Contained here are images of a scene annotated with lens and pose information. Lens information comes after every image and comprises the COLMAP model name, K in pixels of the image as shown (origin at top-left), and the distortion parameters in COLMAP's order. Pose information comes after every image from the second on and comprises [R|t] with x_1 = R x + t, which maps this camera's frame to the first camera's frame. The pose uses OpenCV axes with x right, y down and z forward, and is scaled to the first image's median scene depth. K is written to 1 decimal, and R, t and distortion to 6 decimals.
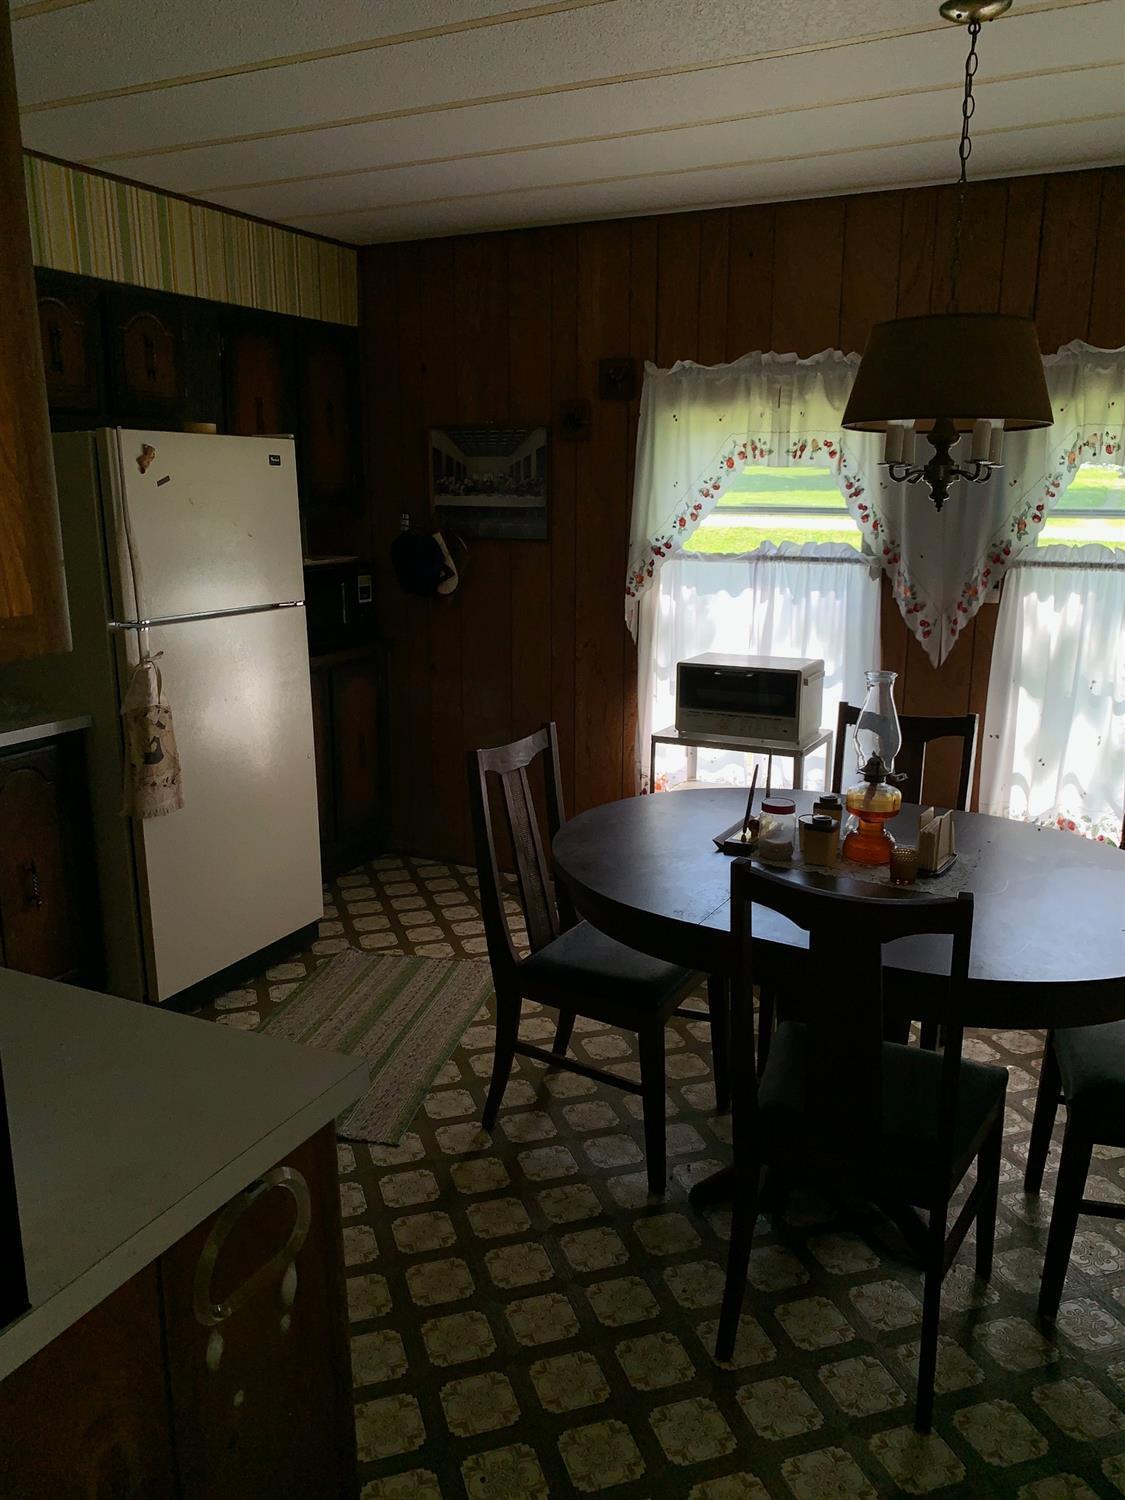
lens RADIAL K [[1156.3, 0, 561.3], [0, 1156.3, 748.7], [0, 0, 1]] dist [0.036129, -0.034551]
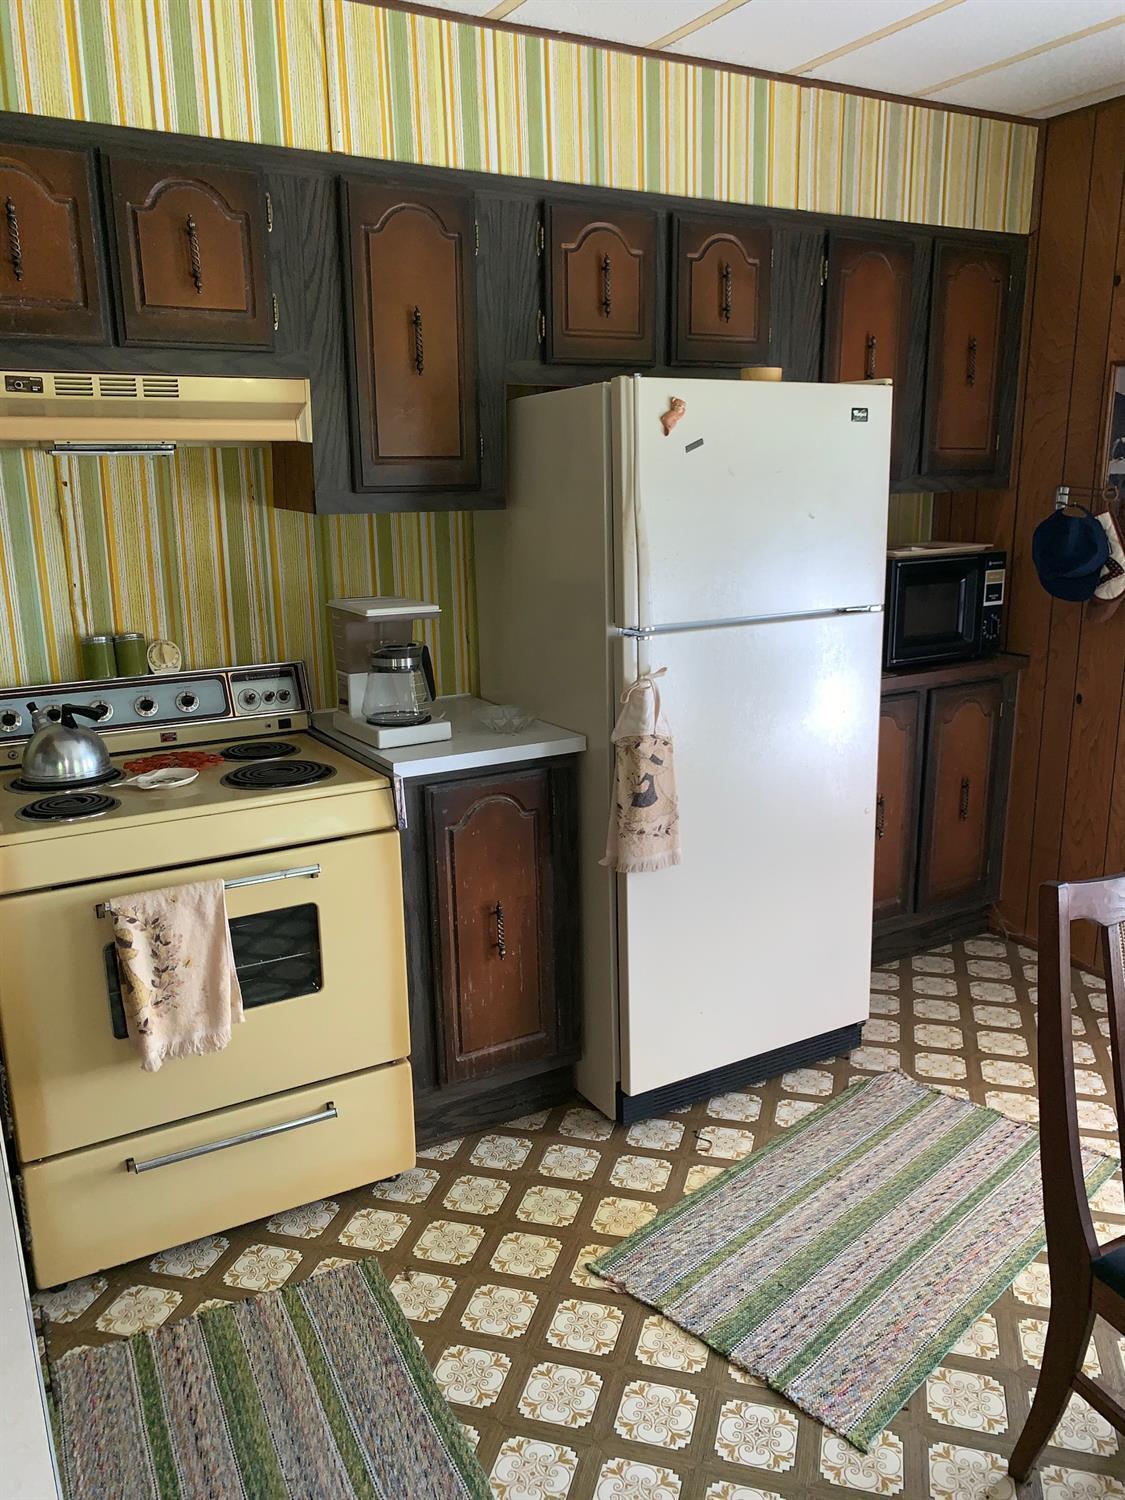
lens RADIAL K [[1156.3, 0, 574.7], [0, 1156.3, 753.7], [0, 0, 1]] dist [0.036129, -0.034551]
pose [[0.837973, 0.116240, -0.533188, 0.021552], [-0.105172, 0.993134, 0.051221, -0.052035], [0.535481, 0.013155, 0.844445, 0.278361]]
